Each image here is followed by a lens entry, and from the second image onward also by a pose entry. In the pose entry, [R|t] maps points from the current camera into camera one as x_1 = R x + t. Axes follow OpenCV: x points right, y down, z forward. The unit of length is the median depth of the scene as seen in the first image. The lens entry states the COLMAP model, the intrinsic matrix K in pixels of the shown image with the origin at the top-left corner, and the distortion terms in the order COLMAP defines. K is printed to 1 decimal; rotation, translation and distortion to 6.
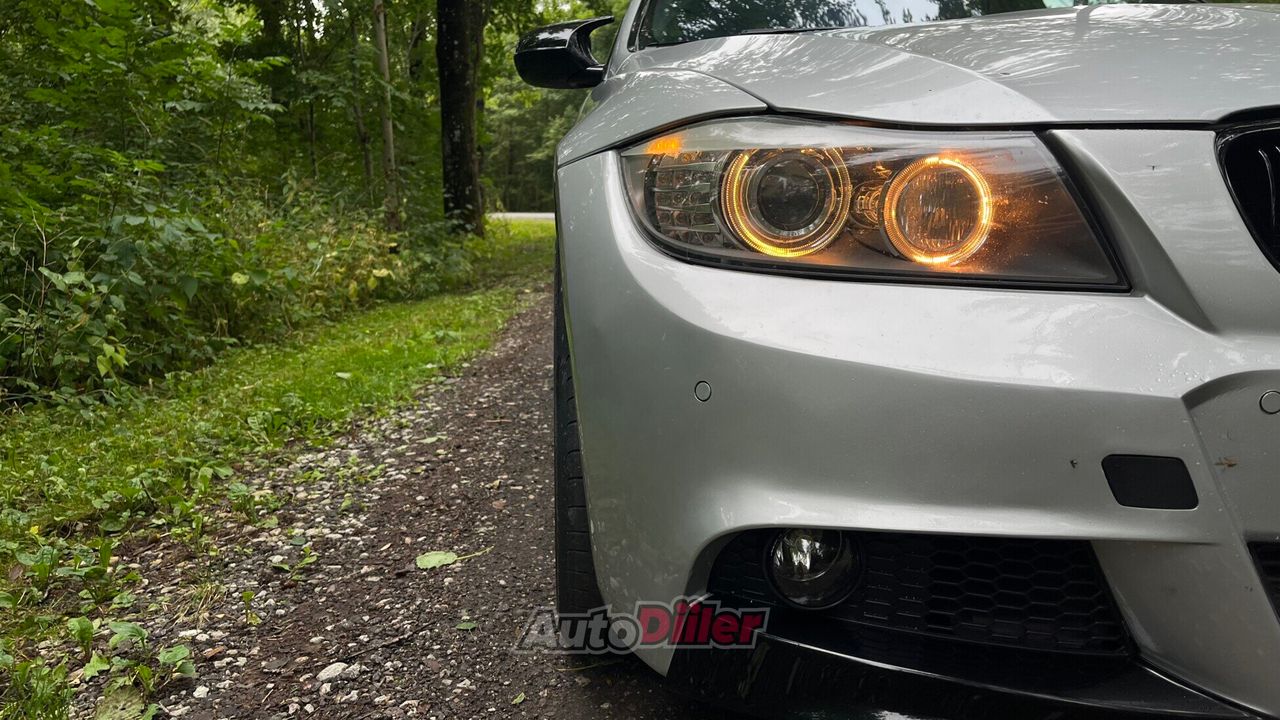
lens RADIAL K [[962.1, 0, 640.4], [0, 962.1, 361.1], [0, 0, 1]] dist [0.036871, -0.075889]
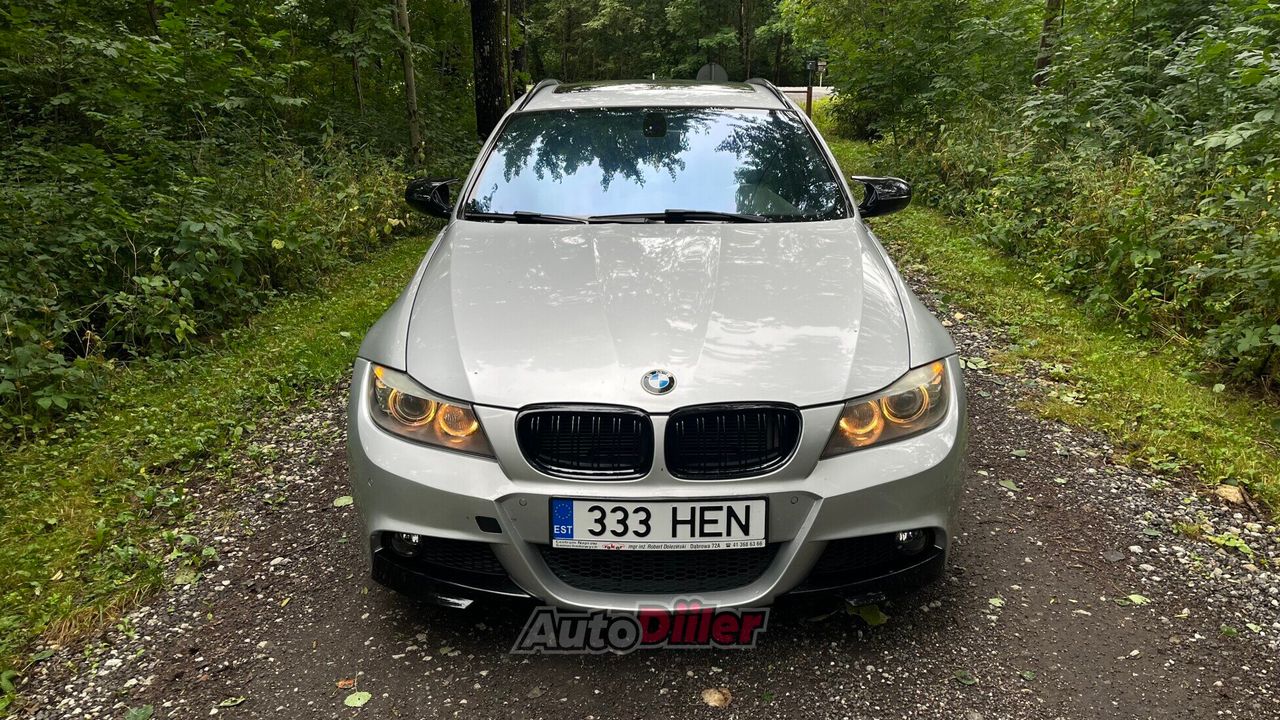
lens RADIAL K [[962.1, 0, 643.9], [0, 962.1, 349.7], [0, 0, 1]] dist [0.036871, -0.075889]
pose [[0.997389, 0.017795, -0.069987, 0.438298], [-0.008084, 0.990584, 0.136668, -0.308939], [0.071760, -0.135746, 0.988141, -0.703657]]
